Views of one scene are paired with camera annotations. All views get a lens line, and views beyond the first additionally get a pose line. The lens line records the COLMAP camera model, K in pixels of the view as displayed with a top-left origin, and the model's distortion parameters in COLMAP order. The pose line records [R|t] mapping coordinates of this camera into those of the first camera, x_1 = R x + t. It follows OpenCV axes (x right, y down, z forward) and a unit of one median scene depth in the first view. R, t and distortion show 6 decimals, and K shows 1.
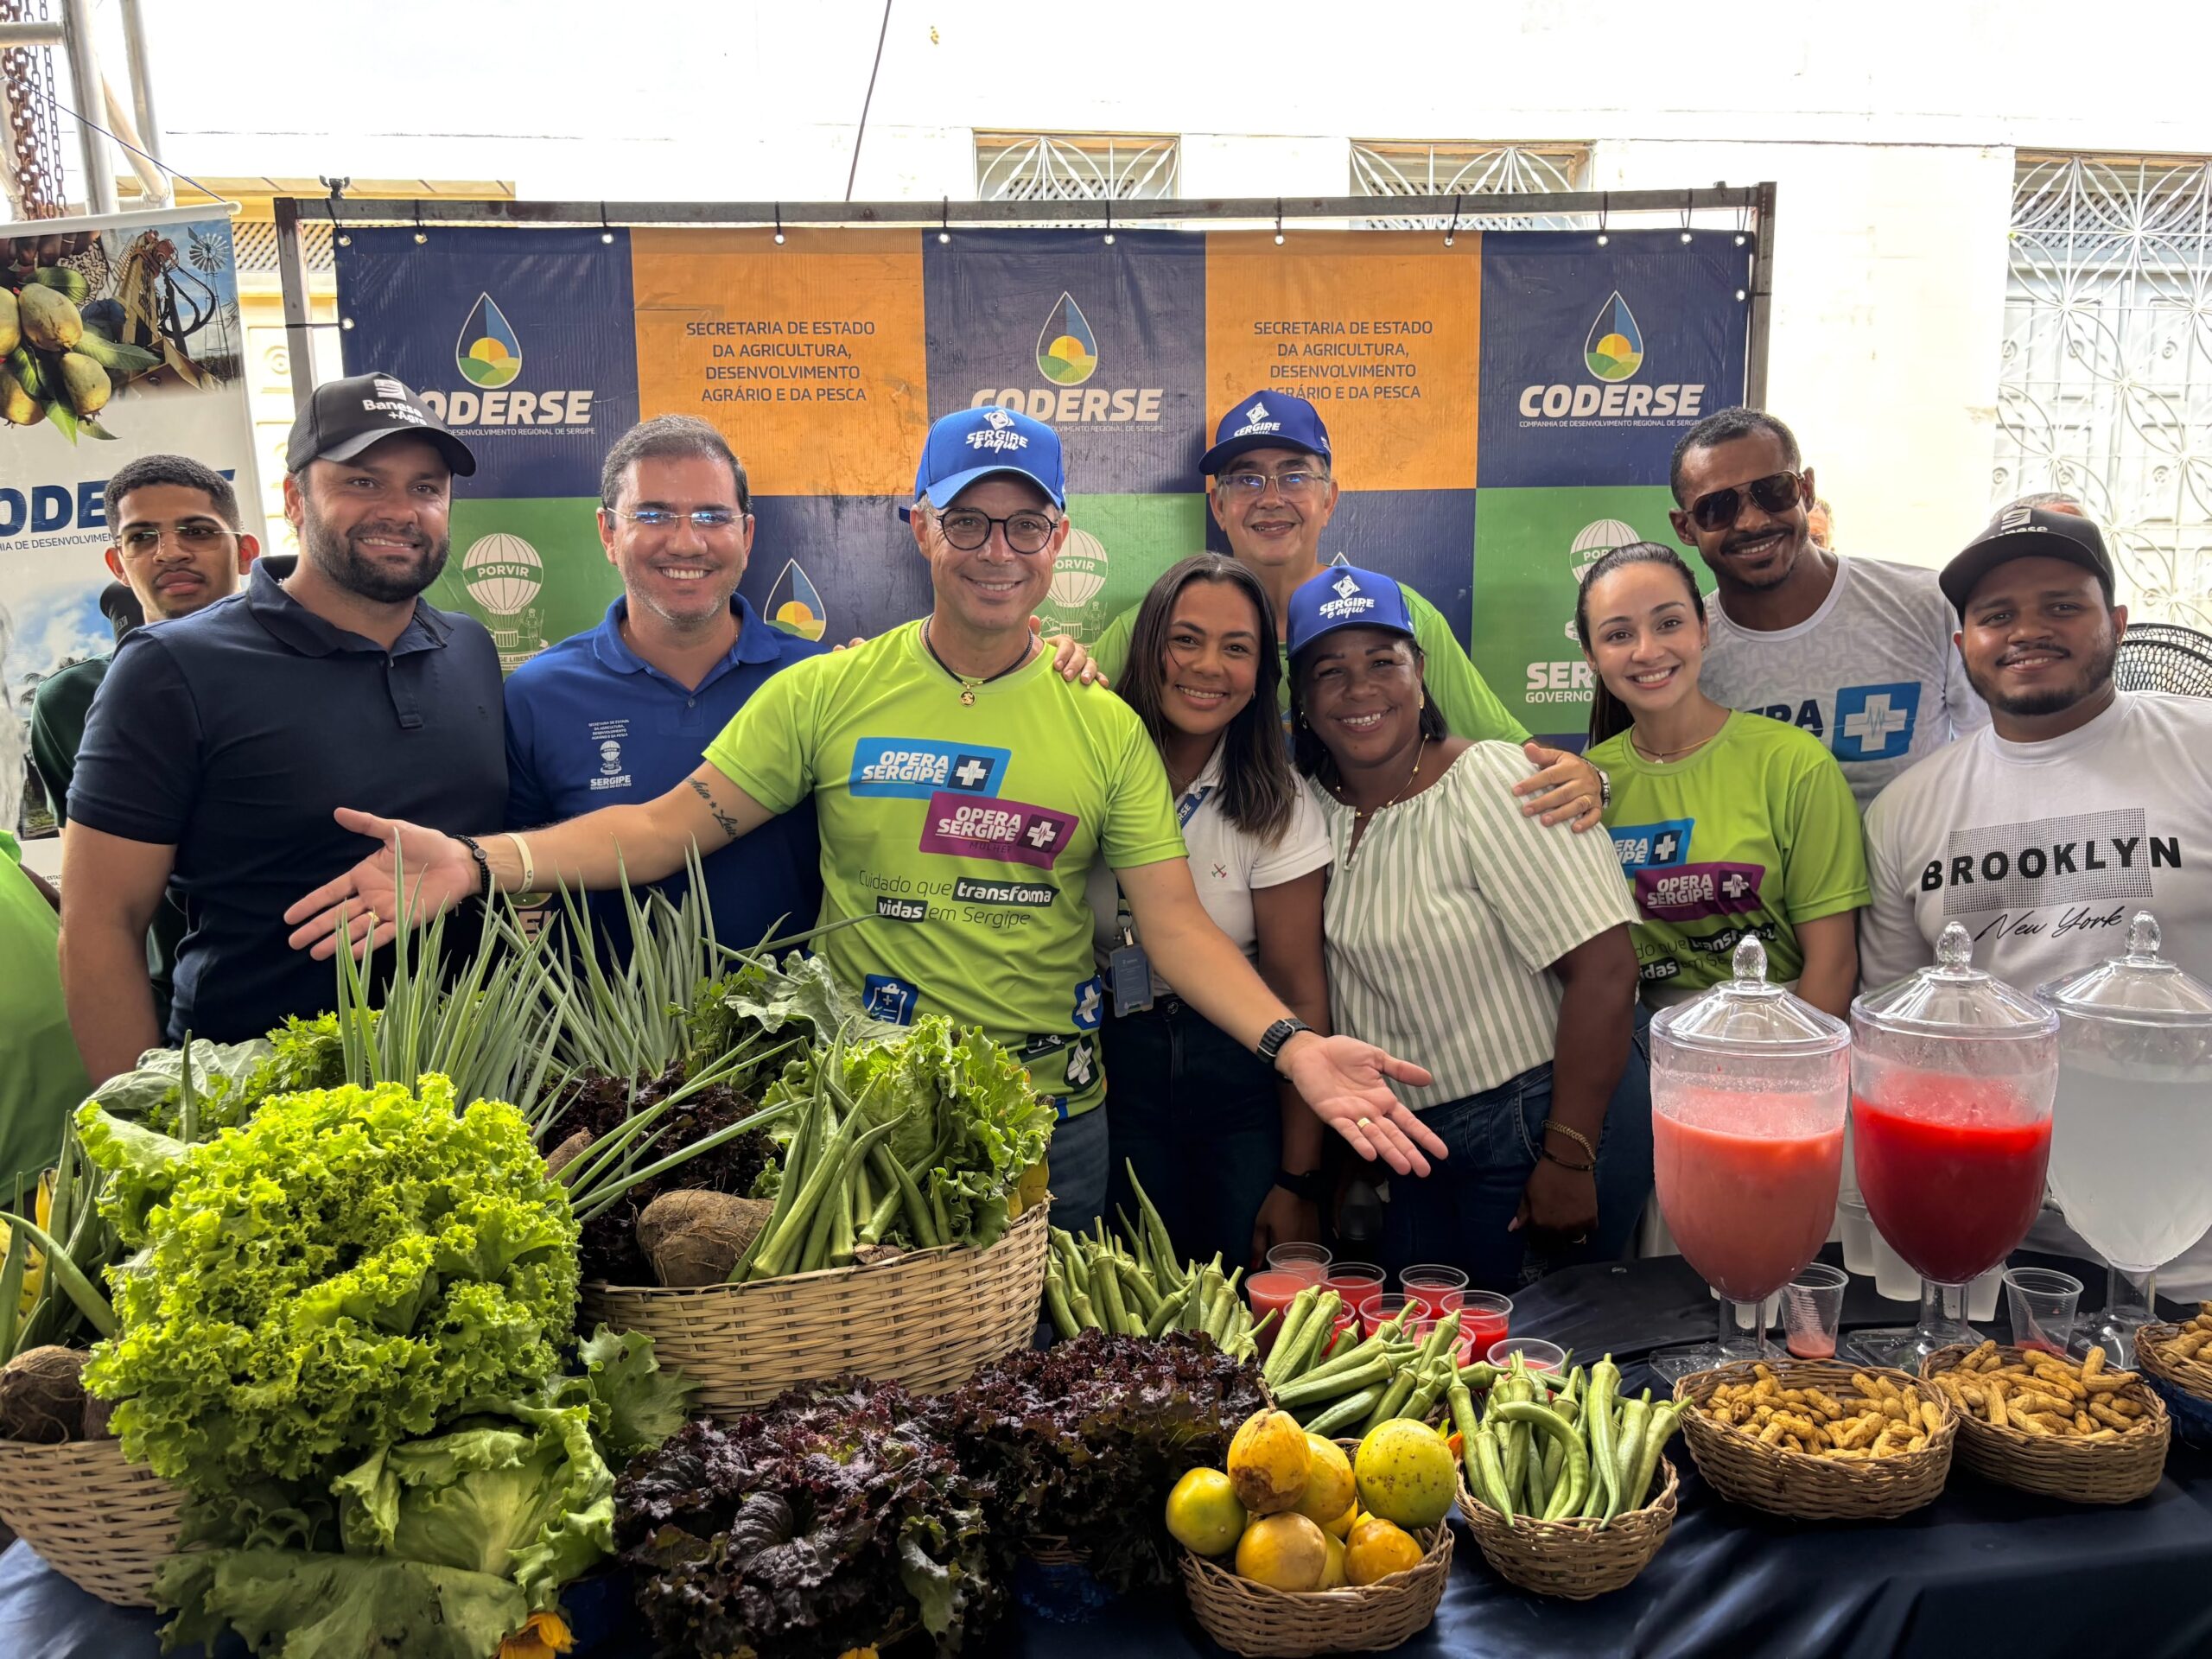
lens RADIAL K [[1671.8, 0, 1187.1], [0, 1671.8, 828.2], [0, 0, 1]] dist [-0.025975, 0.005081]
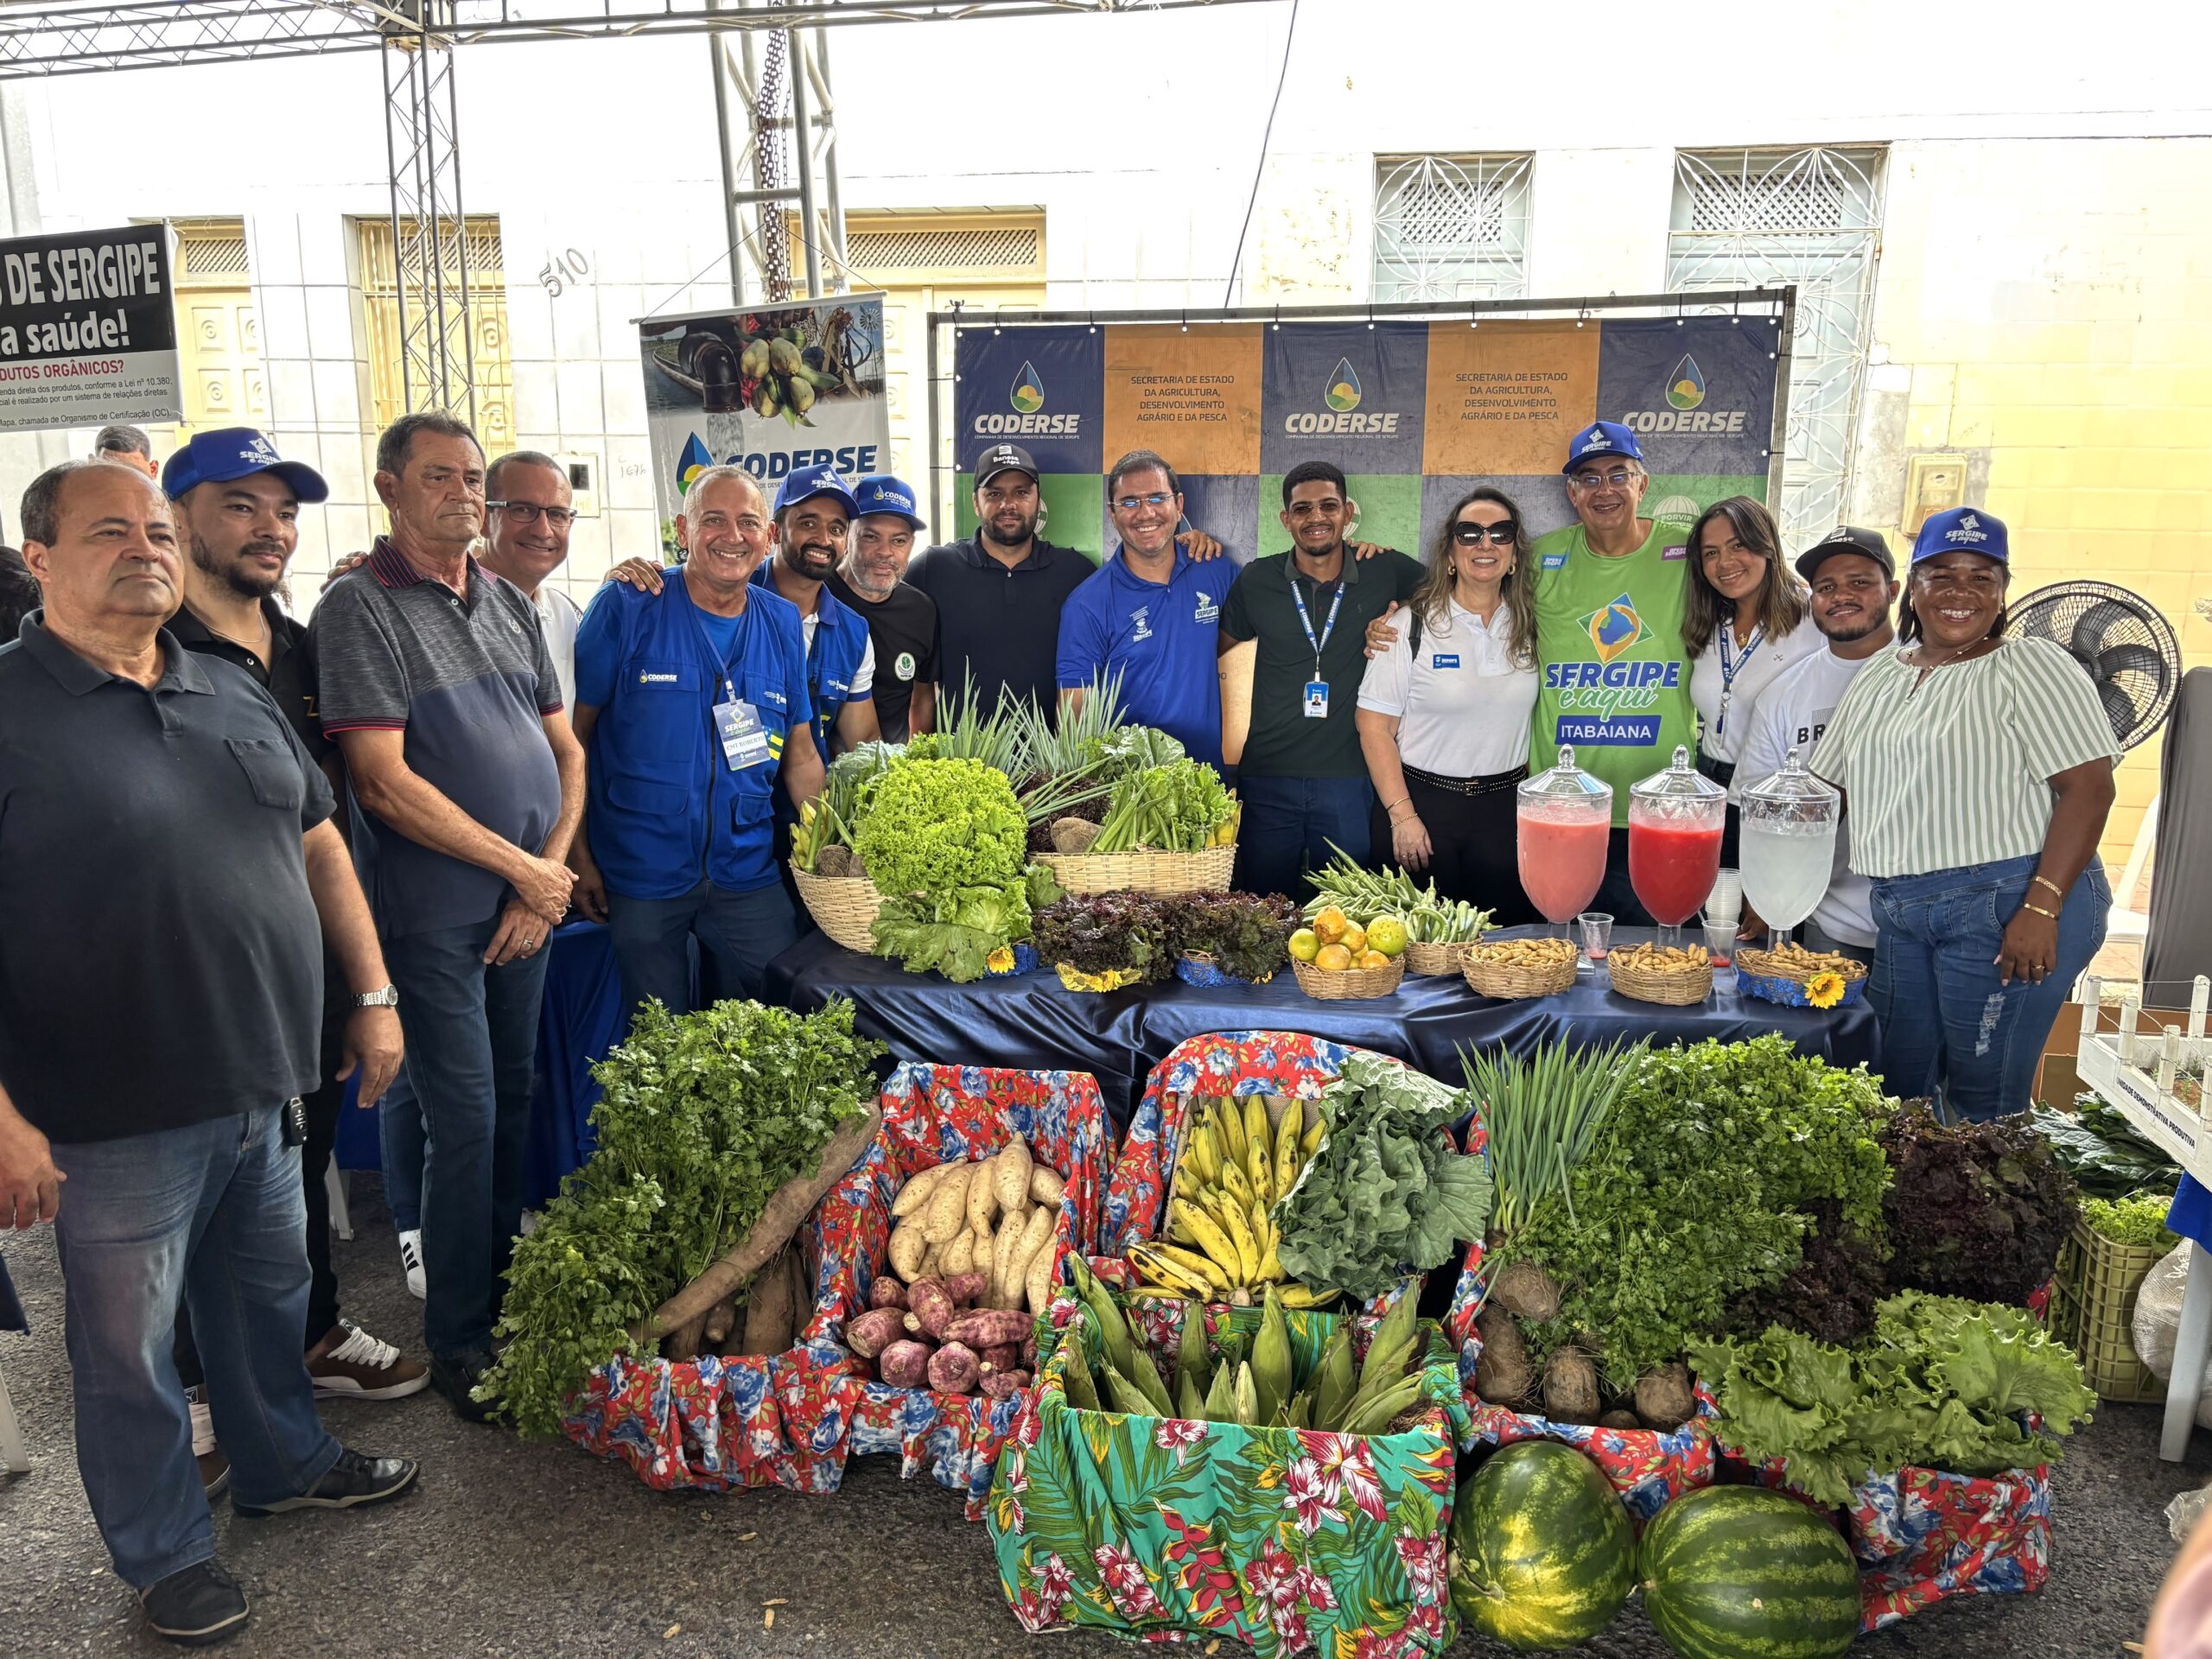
lens RADIAL K [[1683.9, 0, 1106.0], [0, 1683.9, 829.5], [0, 0, 1]] dist [0.006942, 0.003271]
pose [[0.941350, 0.085811, -0.326338, 0.259875], [-0.059961, 0.994271, 0.088483, 0.010257], [0.332061, -0.063726, 0.941103, -0.607542]]
